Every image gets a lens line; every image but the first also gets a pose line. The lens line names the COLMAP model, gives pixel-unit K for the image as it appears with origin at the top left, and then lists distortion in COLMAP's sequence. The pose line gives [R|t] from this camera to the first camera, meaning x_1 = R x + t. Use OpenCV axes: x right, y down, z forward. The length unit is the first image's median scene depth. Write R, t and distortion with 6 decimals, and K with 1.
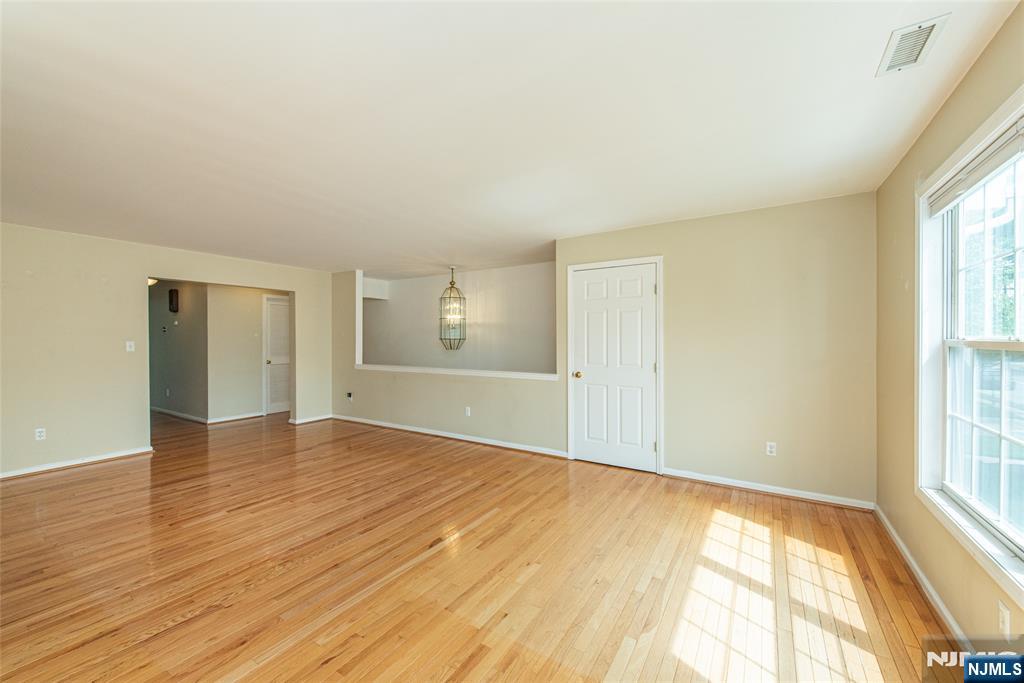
lens RADIAL K [[409.3, 0, 512.0], [0, 409.3, 341.5], [0, 0, 1]] dist [0.024909, 0.000009]
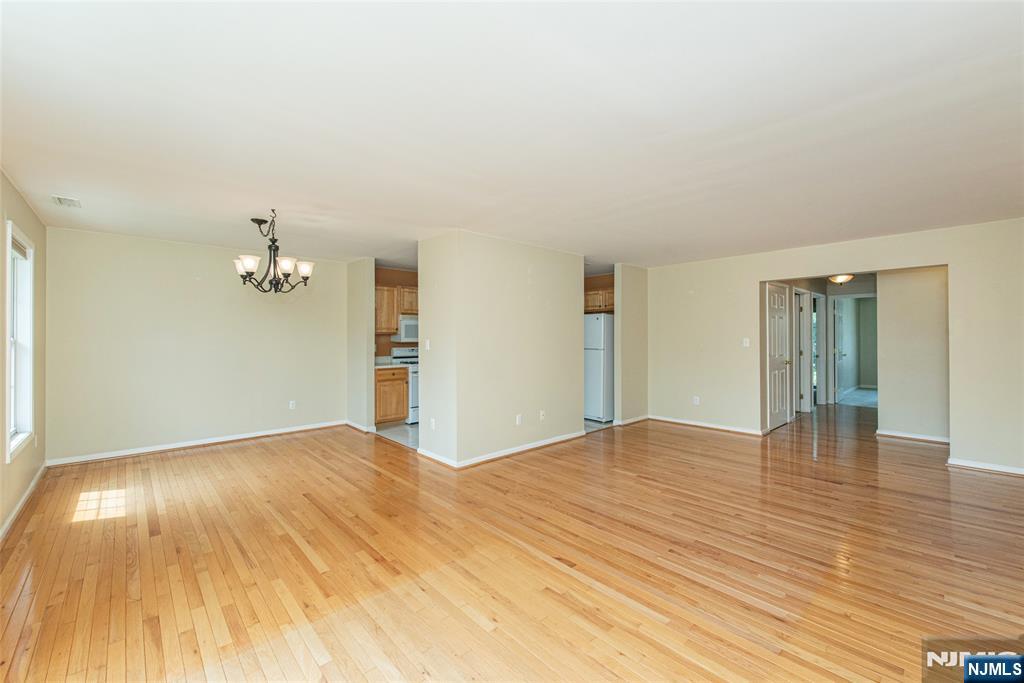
lens RADIAL K [[420.1, 0, 501.2], [0, 420.1, 337.4], [0, 0, 1]] dist [0.001943, 0.000119]
pose [[-0.284477, 0.001217, -0.958682, 0.654960], [-0.003823, 0.999990, 0.002404, -0.003794], [0.958675, 0.004349, -0.284470, 1.002914]]
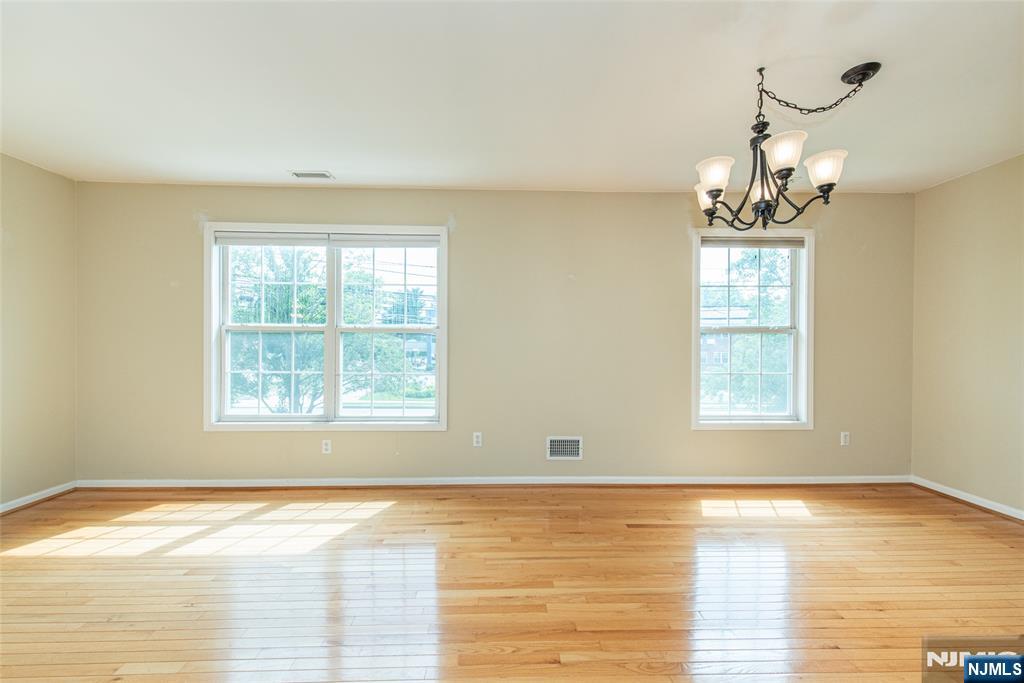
lens RADIAL K [[409.3, 0, 512.0], [0, 409.3, 341.5], [0, 0, 1]] dist [0.024909, 0.000009]
pose [[-0.554590, 0.005446, 0.832106, -0.630007], [0.004396, 0.999984, -0.003614, 0.049266], [-0.832112, 0.001654, -0.554605, 0.695576]]
